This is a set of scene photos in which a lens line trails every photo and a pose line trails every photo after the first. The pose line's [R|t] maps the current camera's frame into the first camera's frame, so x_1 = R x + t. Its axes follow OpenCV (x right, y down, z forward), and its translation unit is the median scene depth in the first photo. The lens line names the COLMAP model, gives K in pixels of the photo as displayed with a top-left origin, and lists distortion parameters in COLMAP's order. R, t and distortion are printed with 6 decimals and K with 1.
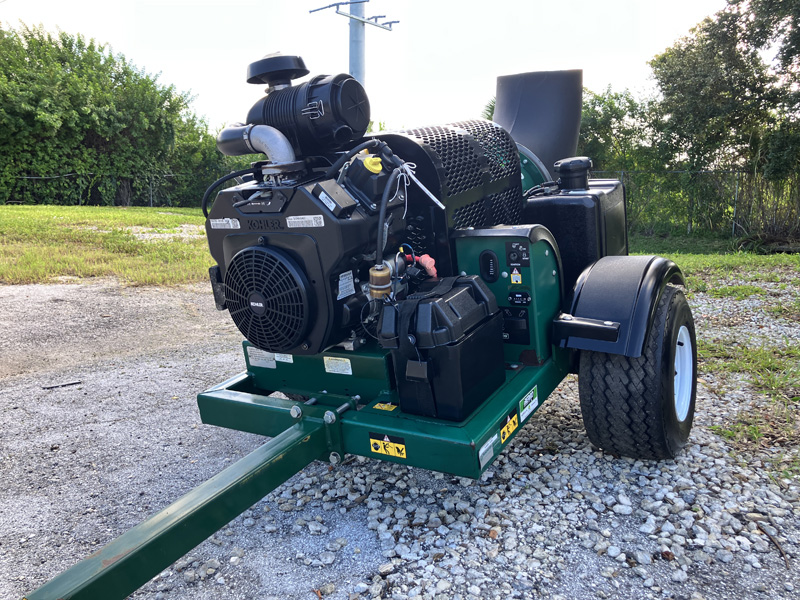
lens RADIAL K [[652.5, 0, 402.1], [0, 652.5, 304.3], [0, 0, 1]] dist [0.019220, -0.010037]
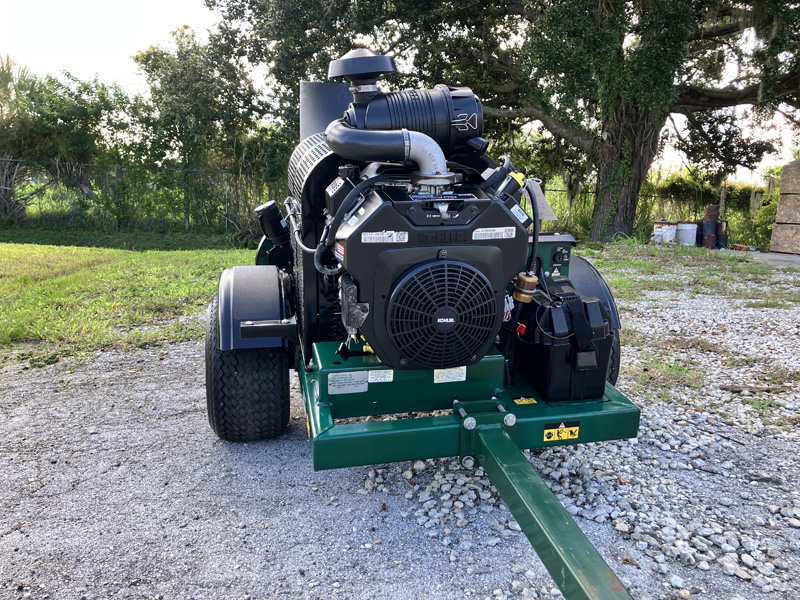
lens RADIAL K [[652.5, 0, 402.2], [0, 652.5, 295.8], [0, 0, 1]] dist [0.019220, -0.010037]
pose [[0.713416, -0.084740, 0.695599, -0.837177], [0.088748, 0.995594, 0.030265, -0.063360], [-0.695099, 0.040141, 0.717793, 0.320445]]
